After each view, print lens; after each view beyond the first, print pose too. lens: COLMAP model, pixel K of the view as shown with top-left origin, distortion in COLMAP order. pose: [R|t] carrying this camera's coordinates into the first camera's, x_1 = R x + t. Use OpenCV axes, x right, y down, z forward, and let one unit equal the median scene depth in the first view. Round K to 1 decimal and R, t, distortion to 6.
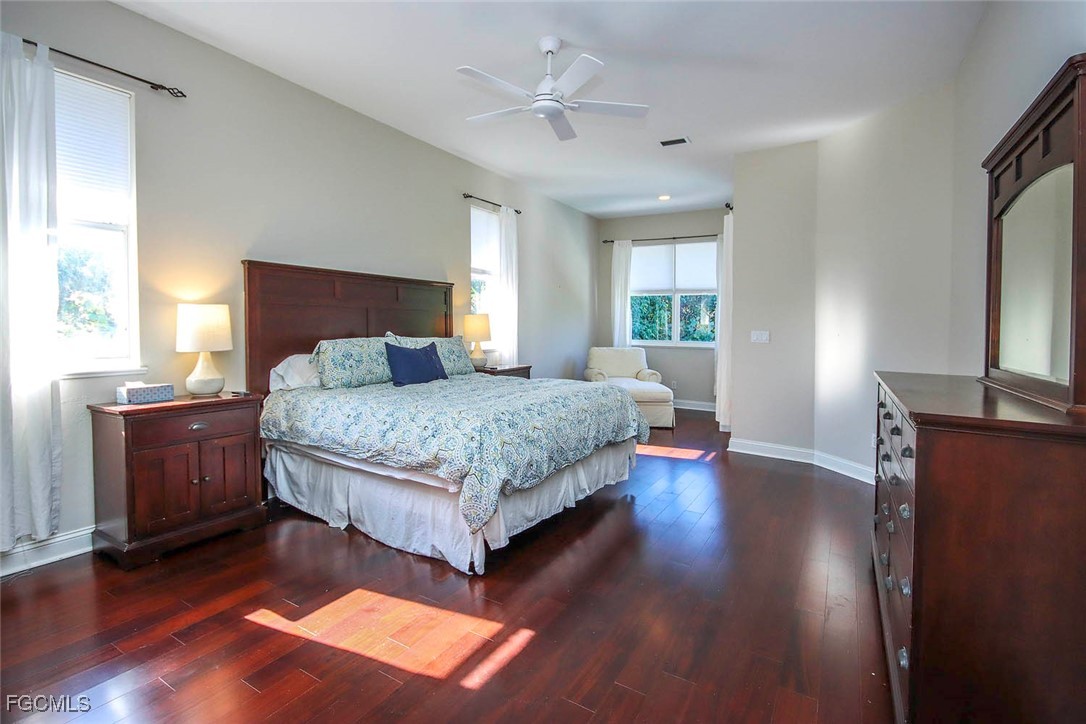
lens RADIAL K [[520.5, 0, 549.4], [0, 520.5, 346.6], [0, 0, 1]] dist [-0.001067, -0.000142]
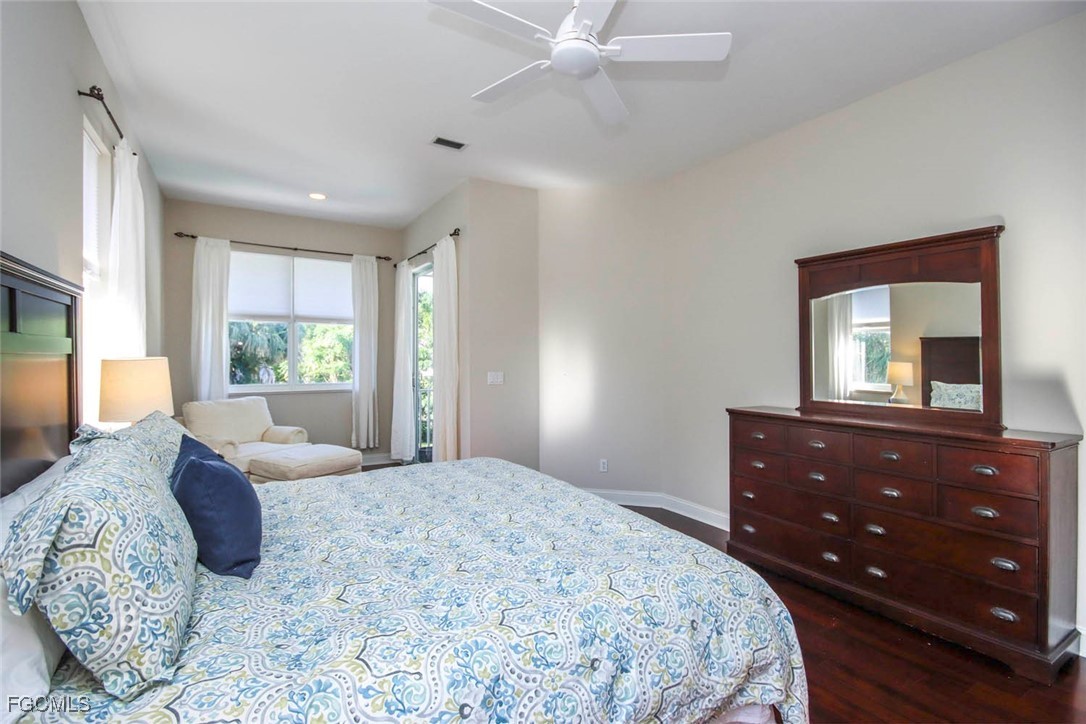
lens RADIAL K [[520.5, 0, 549.4], [0, 520.5, 346.6], [0, 0, 1]] dist [-0.001067, -0.000142]
pose [[0.460111, 0.003819, 0.887853, -0.285315], [0.037803, 0.999000, -0.023887, -0.035966], [-0.887057, 0.044554, 0.459506, 0.350939]]
